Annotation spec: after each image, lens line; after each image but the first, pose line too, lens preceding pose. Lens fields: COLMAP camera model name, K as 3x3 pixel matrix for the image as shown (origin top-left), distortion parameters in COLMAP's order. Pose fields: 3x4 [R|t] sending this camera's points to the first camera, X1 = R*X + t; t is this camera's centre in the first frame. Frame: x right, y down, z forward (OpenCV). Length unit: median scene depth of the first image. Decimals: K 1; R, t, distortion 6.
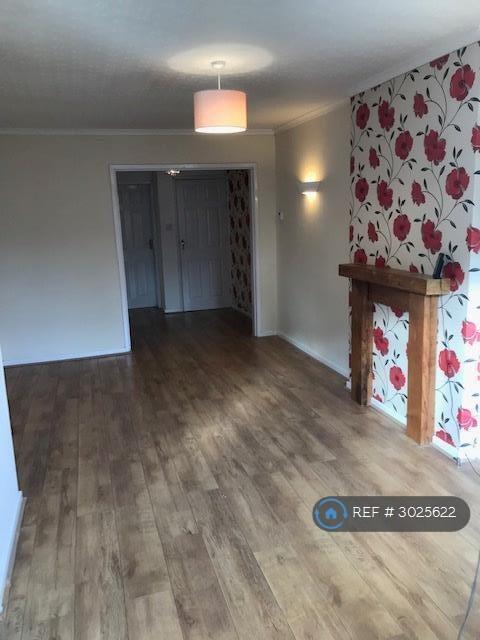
lens RADIAL K [[518.3, 0, 242.0], [0, 518.3, 317.4], [0, 0, 1]] dist [0.041578, -0.037137]
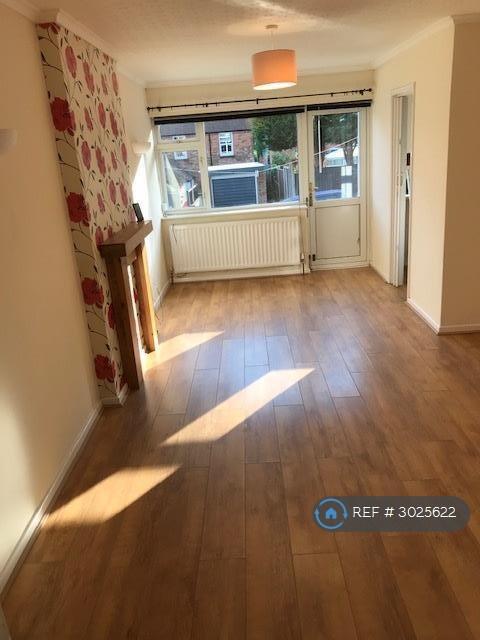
lens RADIAL K [[518.3, 0, 236.0], [0, 518.3, 318.1], [0, 0, 1]] dist [0.041578, -0.037137]
pose [[-0.946751, 0.006725, 0.321896, -0.286524], [0.170235, 0.859057, 0.482744, -0.426573], [-0.273281, 0.511836, -0.814458, 1.941954]]
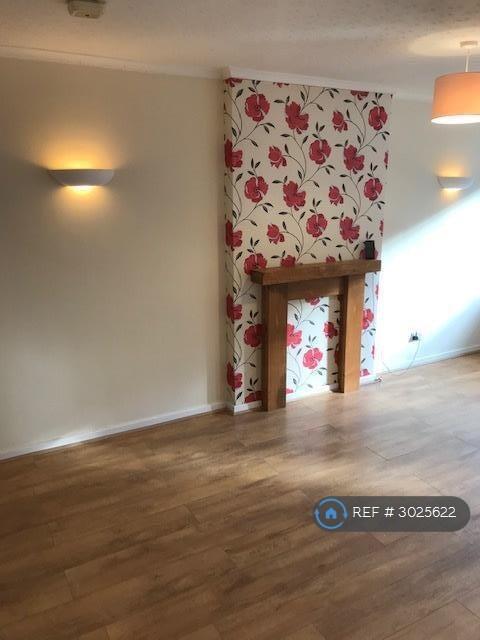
lens RADIAL K [[518.3, 0, 238.9], [0, 518.3, 317.8], [0, 0, 1]] dist [0.041578, -0.037137]
pose [[-0.213001, -0.202596, 0.955817, -0.761423], [0.214470, 0.944712, 0.248036, -0.295728], [-0.953222, 0.257826, -0.157774, 1.377388]]
